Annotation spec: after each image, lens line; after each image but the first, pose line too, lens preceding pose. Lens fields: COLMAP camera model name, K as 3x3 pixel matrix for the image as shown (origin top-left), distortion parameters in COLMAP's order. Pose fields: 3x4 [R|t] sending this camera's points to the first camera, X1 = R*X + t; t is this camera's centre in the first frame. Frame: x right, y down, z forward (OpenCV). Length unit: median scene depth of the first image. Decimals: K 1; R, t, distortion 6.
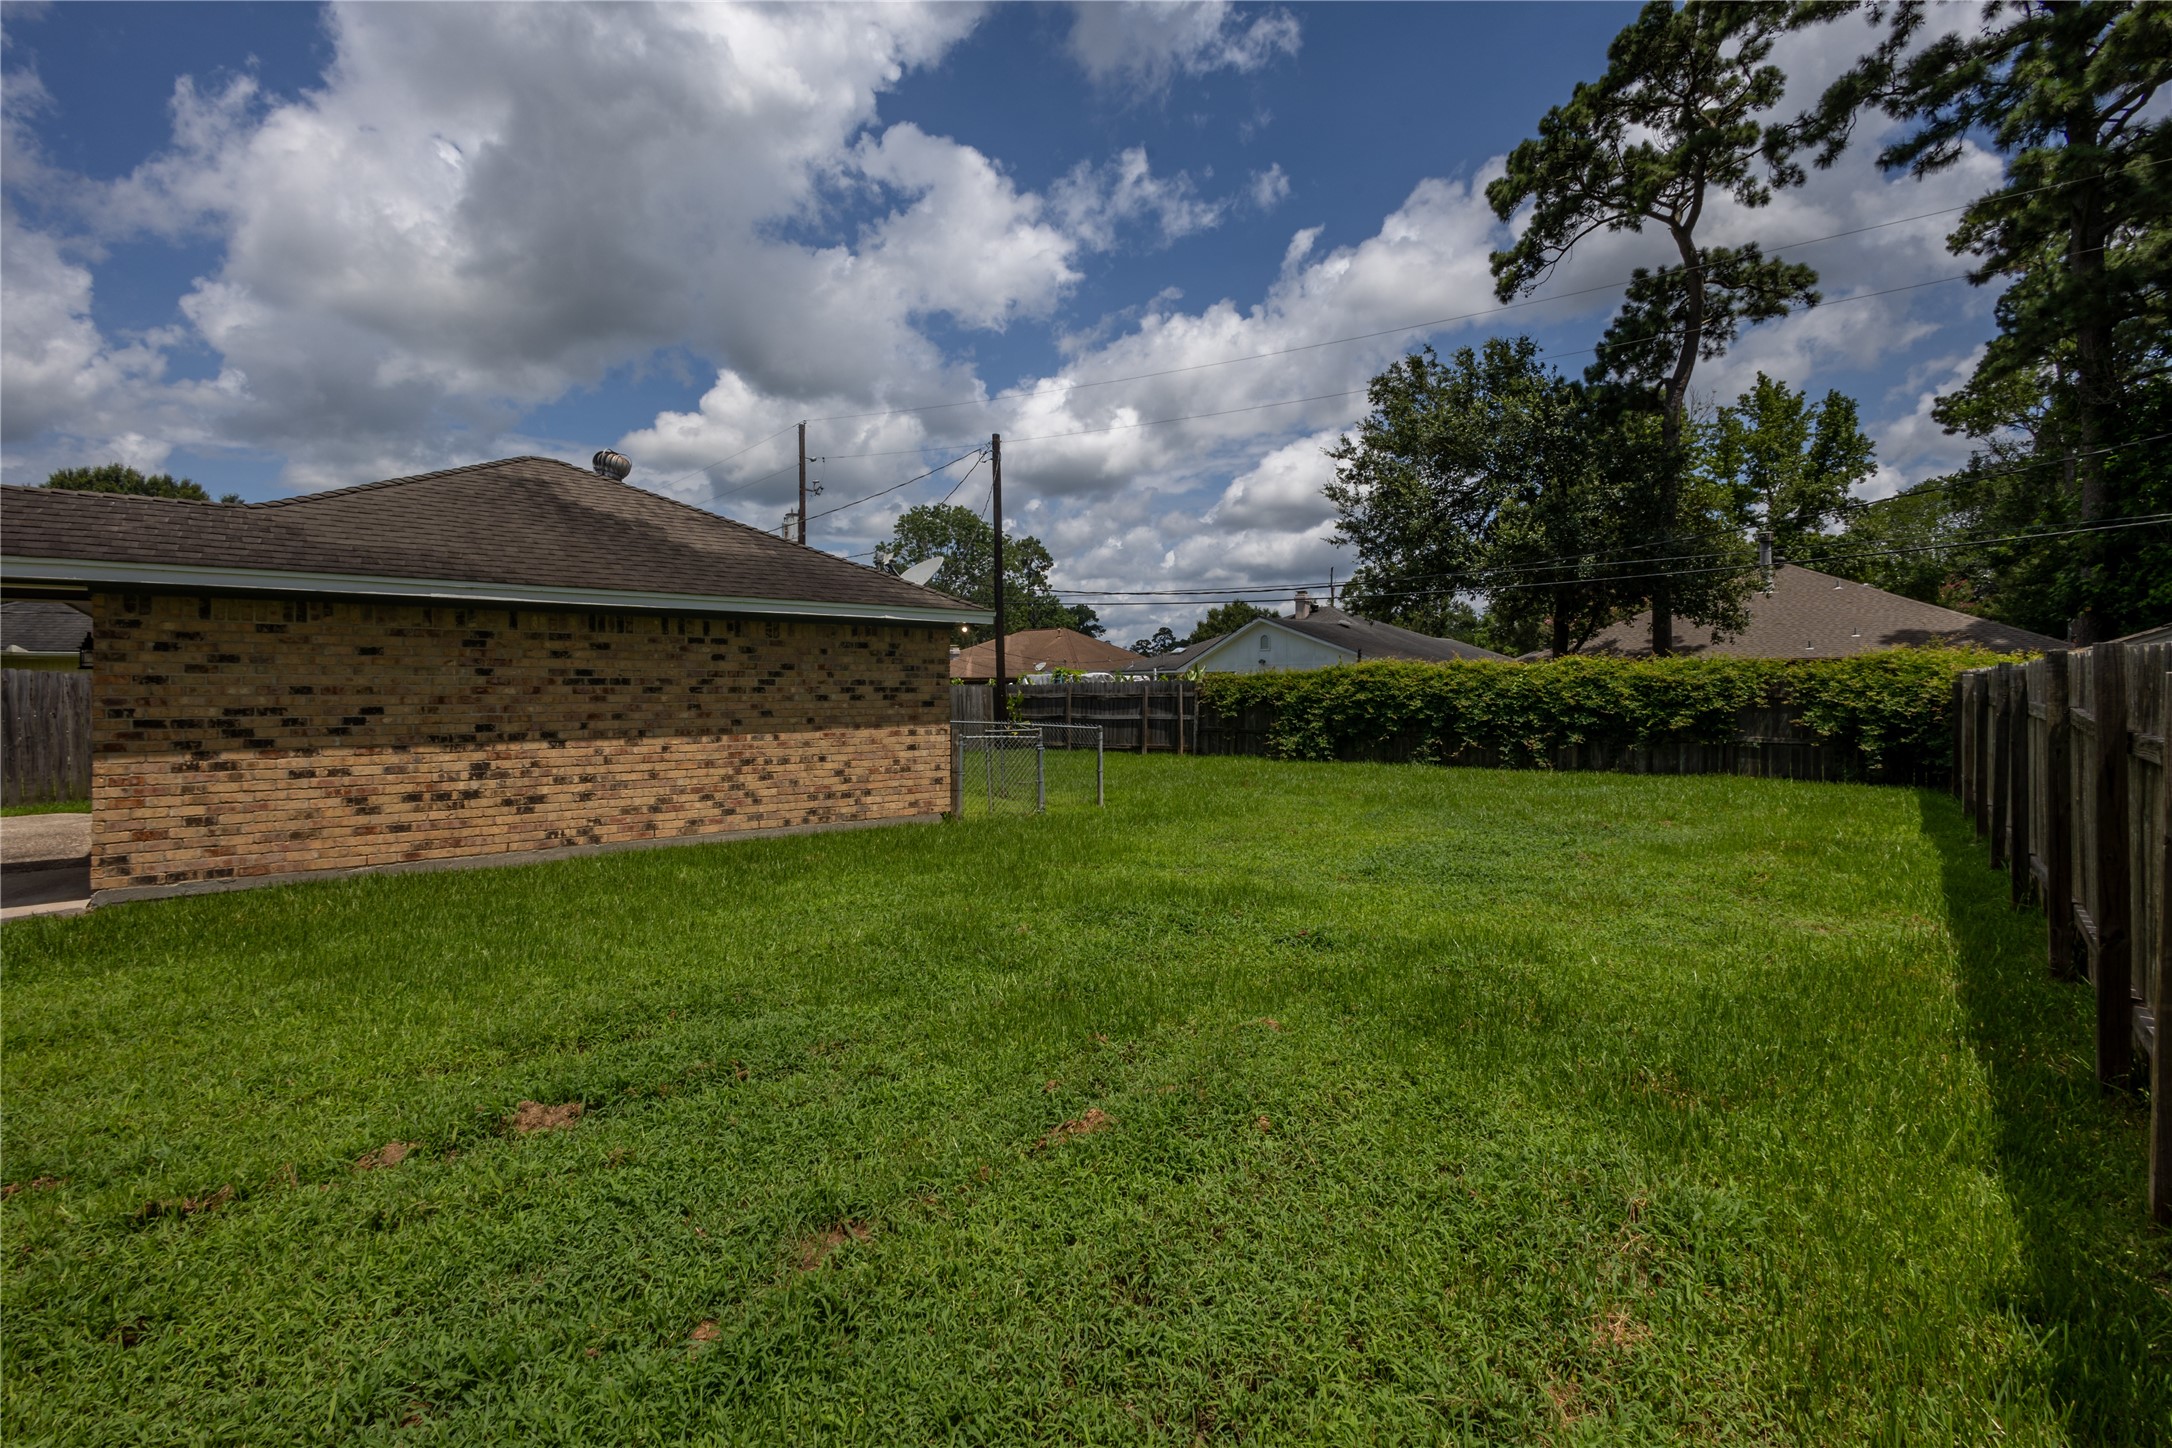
lens RADIAL K [[989.1, 0, 1088.7], [0, 989.1, 728.1], [0, 0, 1]] dist [0.008750, -0.000016]
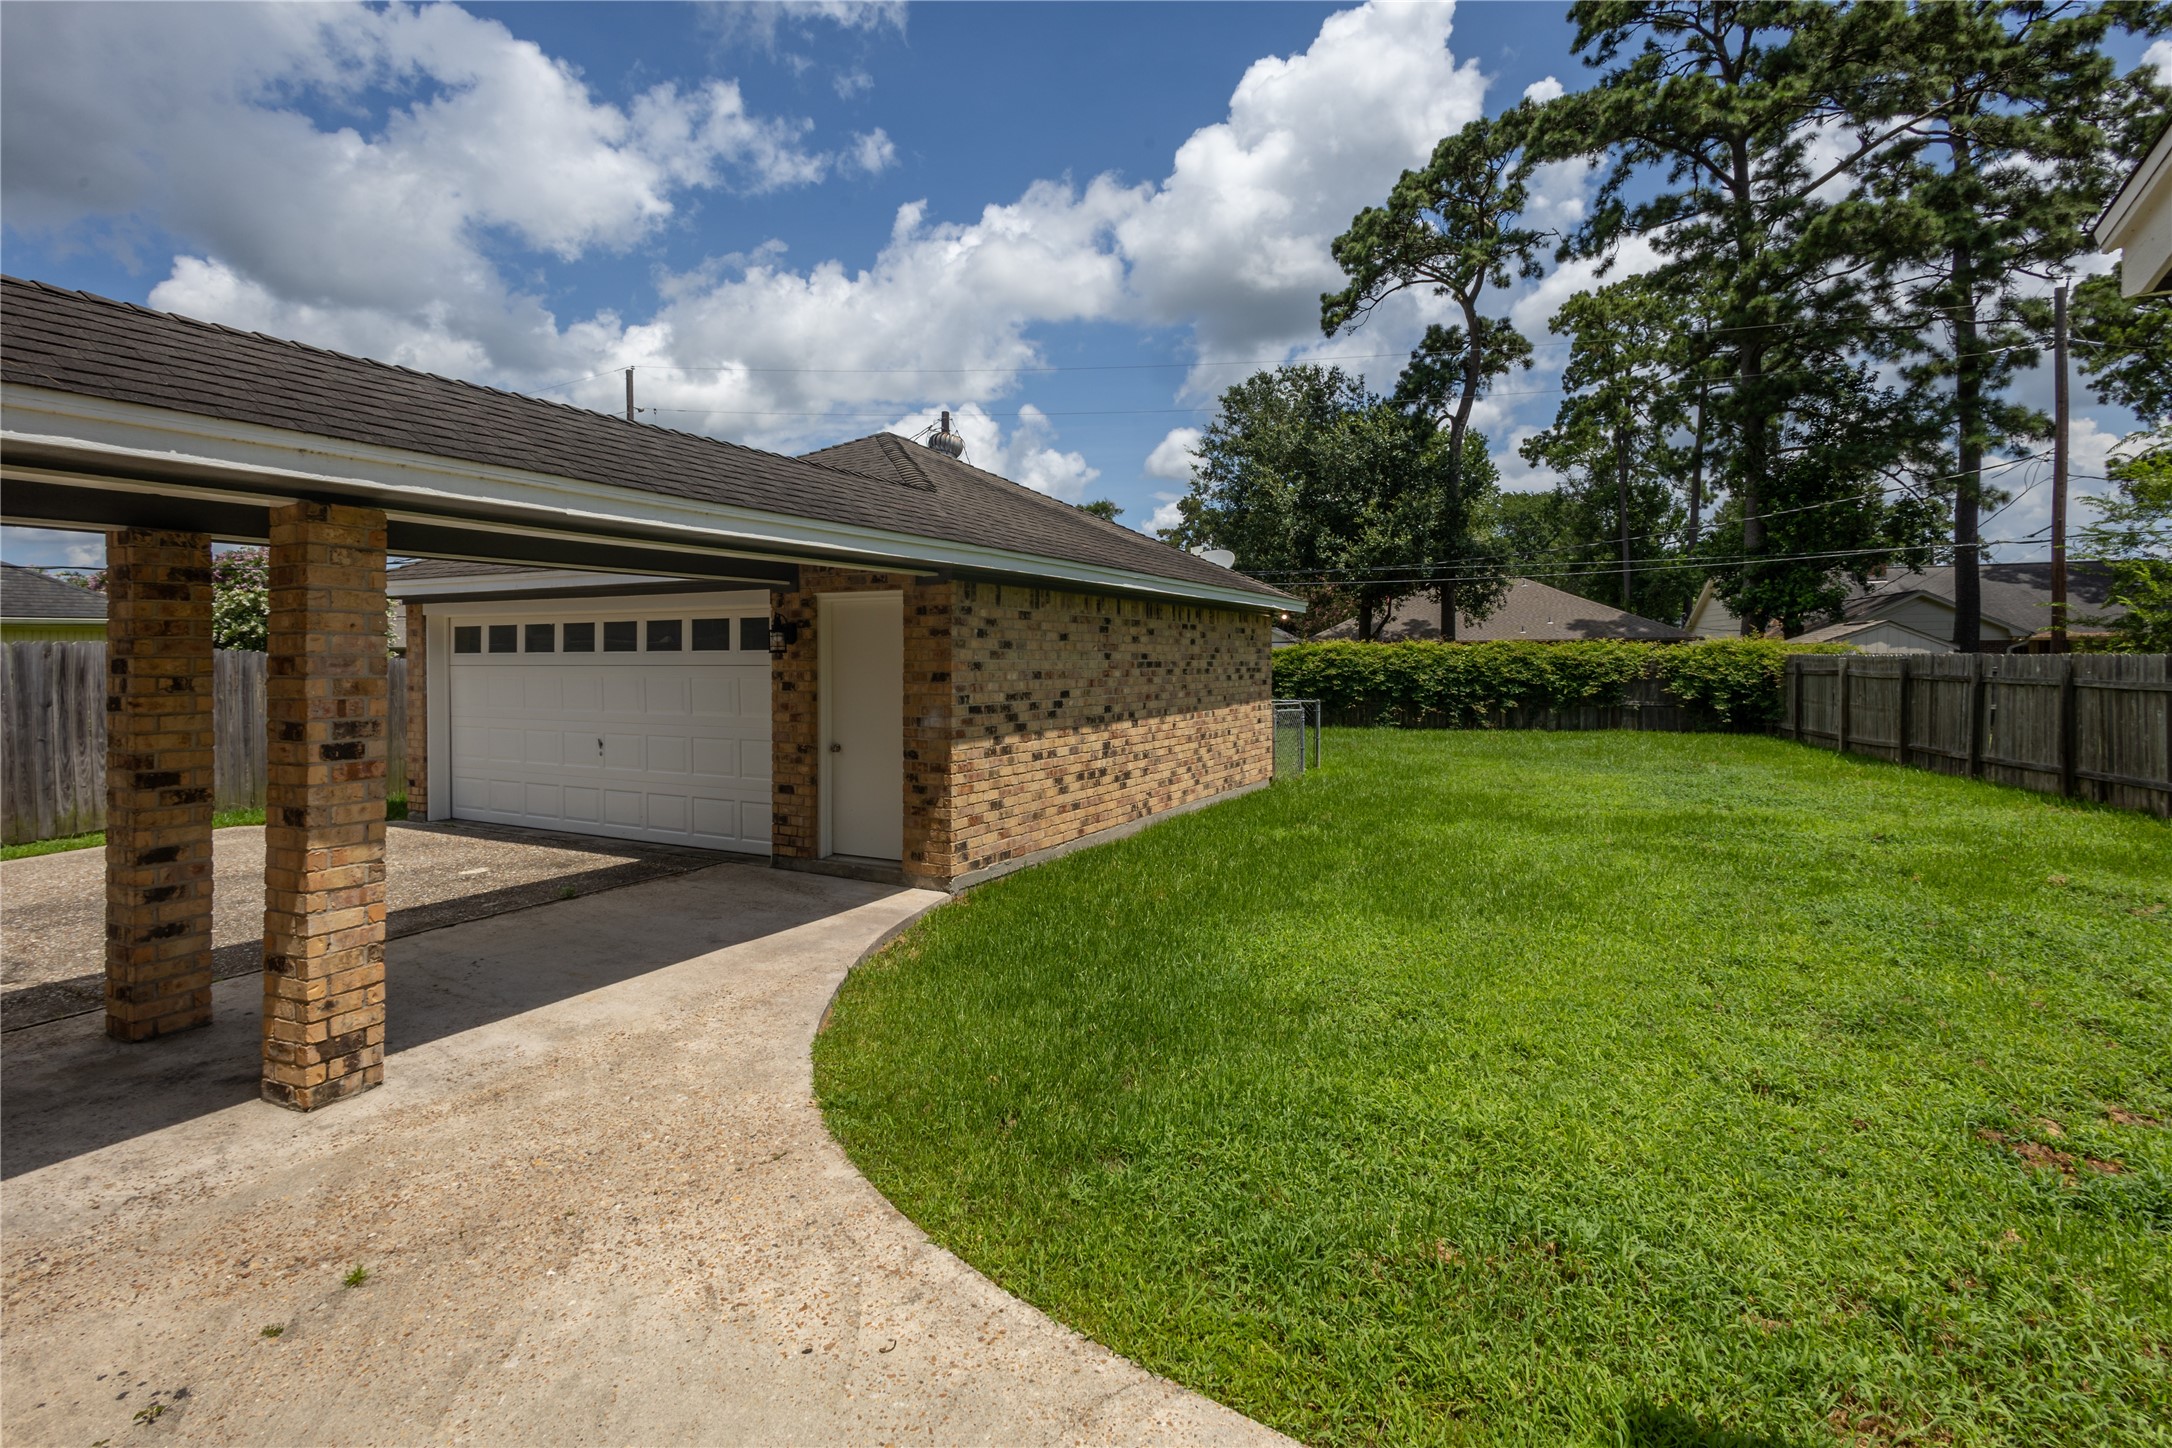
lens RADIAL K [[994.5, 0, 1090.6], [0, 994.5, 698.8], [0, 0, 1]] dist [0.007616, 0.000045]
pose [[0.928416, -0.013398, 0.371301, -0.909441], [0.013855, 0.999903, 0.001437, -0.011380], [-0.371284, 0.003810, 0.928511, 0.017217]]
